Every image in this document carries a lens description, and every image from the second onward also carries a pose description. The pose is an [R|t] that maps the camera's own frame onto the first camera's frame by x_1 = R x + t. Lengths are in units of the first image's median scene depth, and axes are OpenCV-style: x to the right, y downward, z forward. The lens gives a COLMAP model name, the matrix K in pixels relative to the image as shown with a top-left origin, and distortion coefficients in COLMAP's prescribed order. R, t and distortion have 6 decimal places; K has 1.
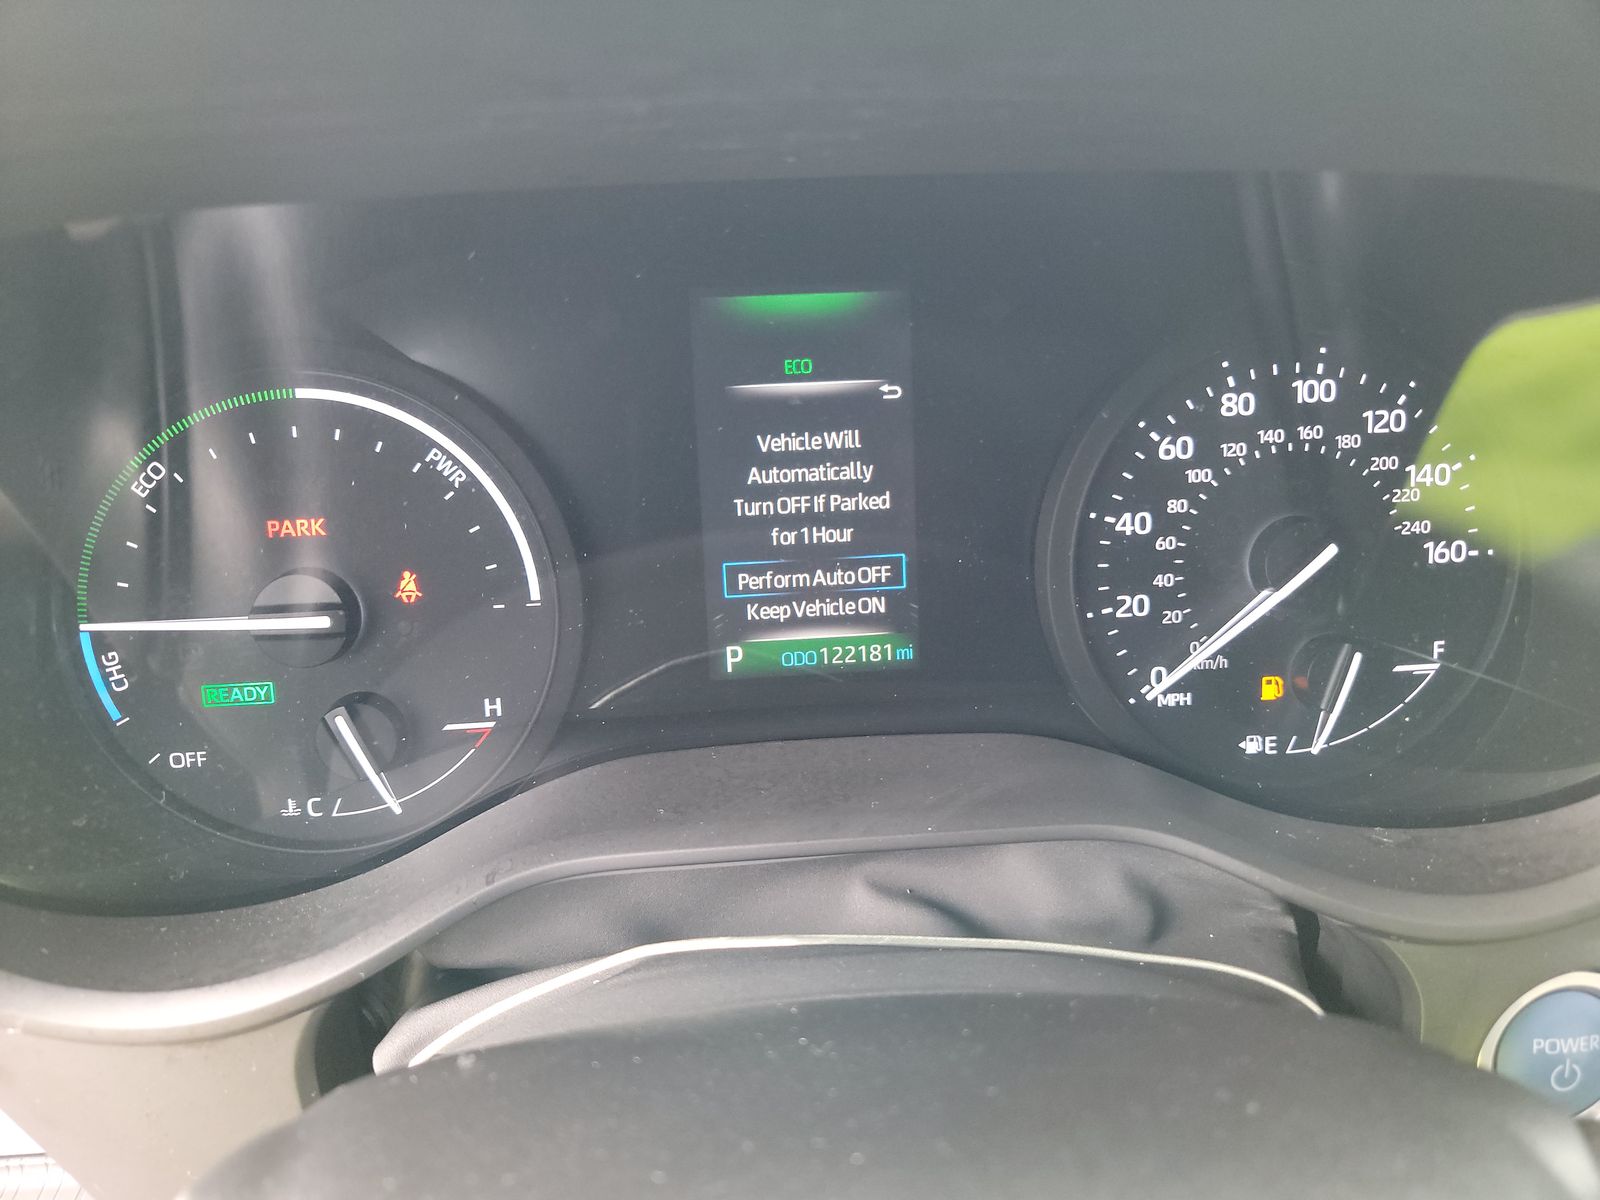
lens RADIAL K [[1103.6, 0, 801.6], [0, 1103.6, 595.7], [0, 0, 1]] dist [0.018974, -0.019082]
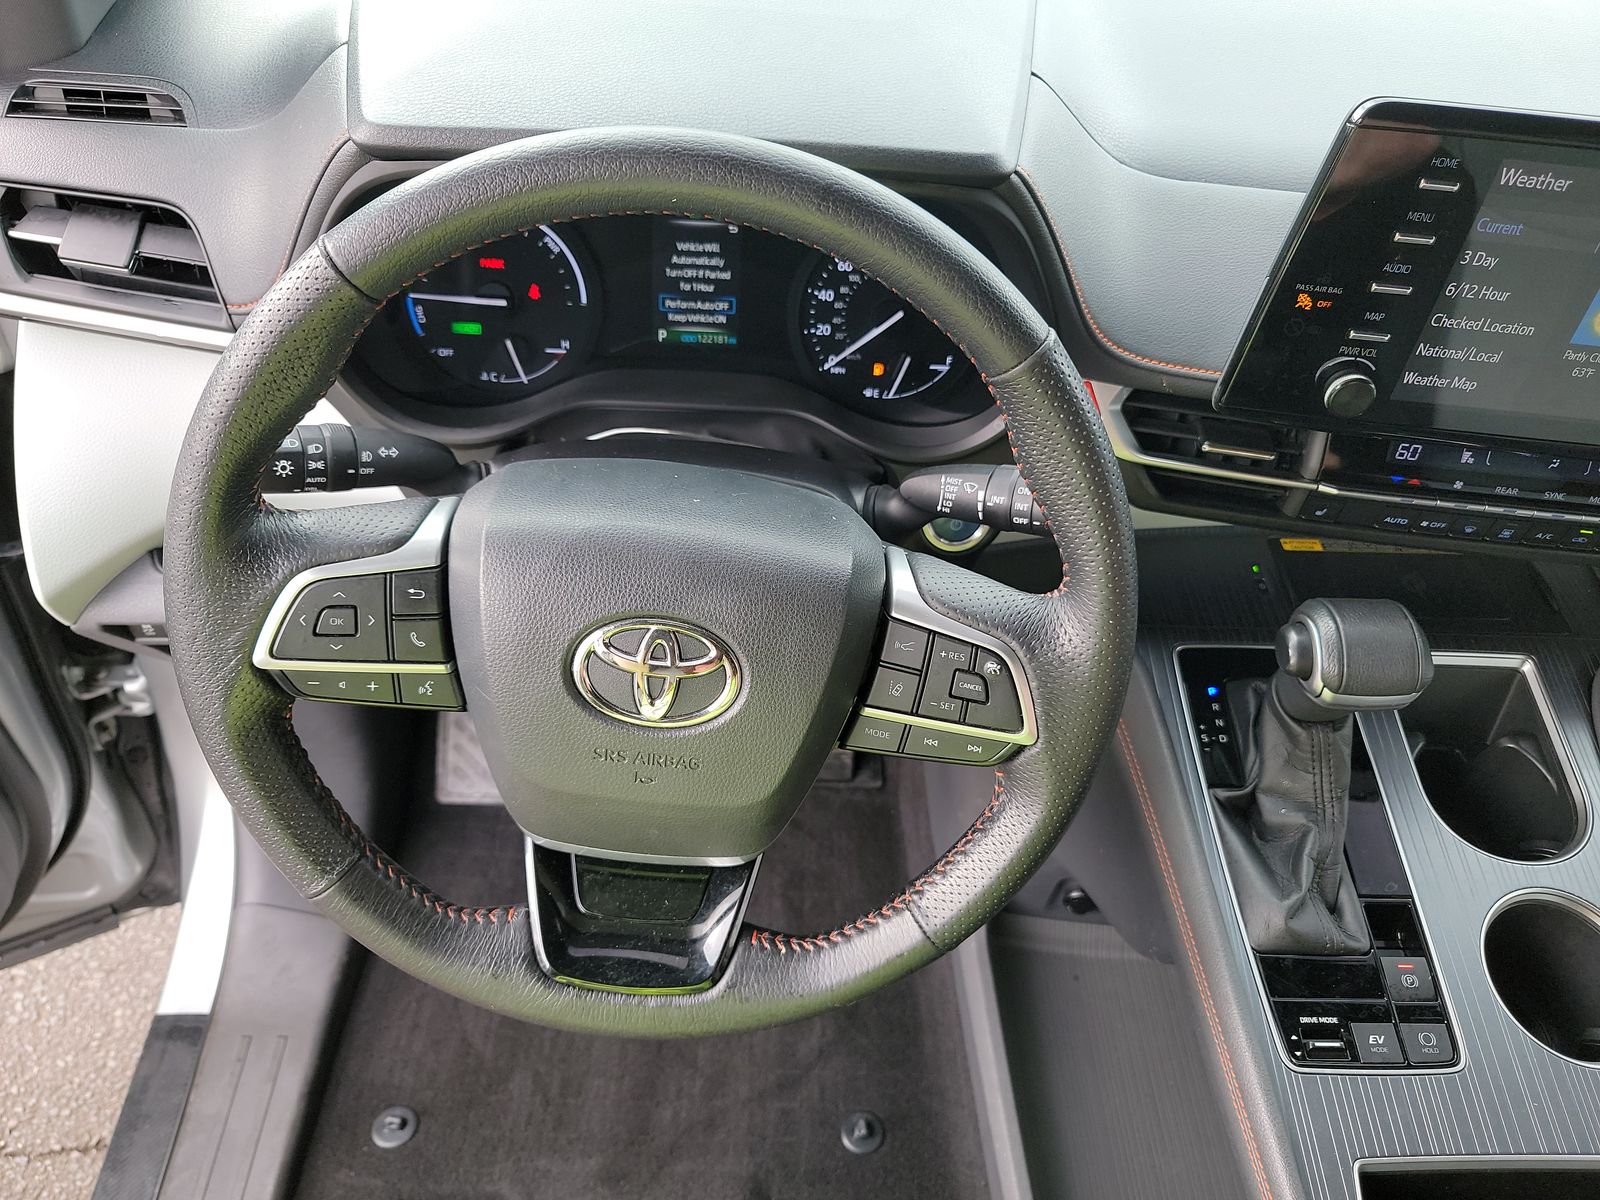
lens RADIAL K [[1103.6, 0, 788.2], [0, 1103.6, 596.3], [0, 0, 1]] dist [0.018974, -0.019082]
pose [[0.995004, 0.099478, 0.008471, 0.259861], [-0.098525, 0.964676, 0.244322, -0.011507], [0.016133, -0.243936, 0.969657, -1.549305]]
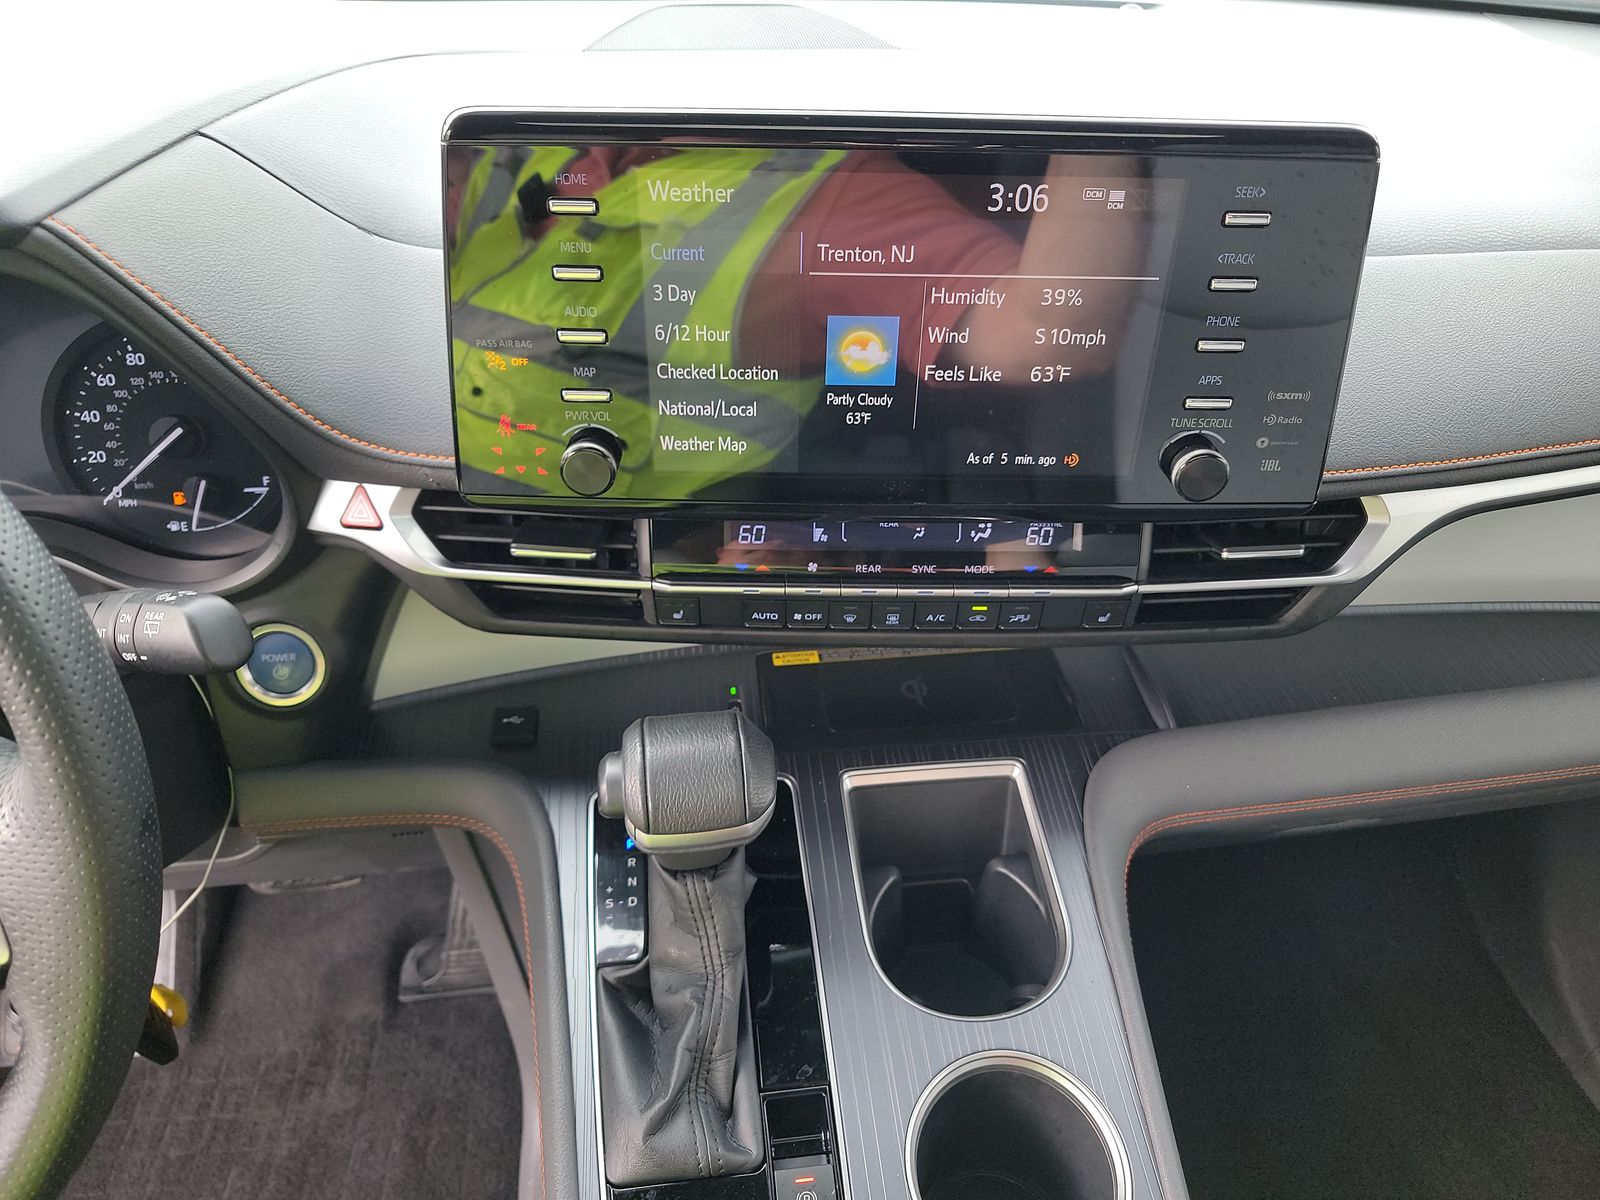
lens RADIAL K [[1103.6, 0, 812.2], [0, 1103.6, 600.8], [0, 0, 1]] dist [0.018974, -0.019082]
pose [[0.997700, 0.005294, 0.067581, 1.496297], [-0.011732, 0.995386, 0.095236, 0.064100], [-0.066765, -0.095810, 0.993158, -1.174090]]
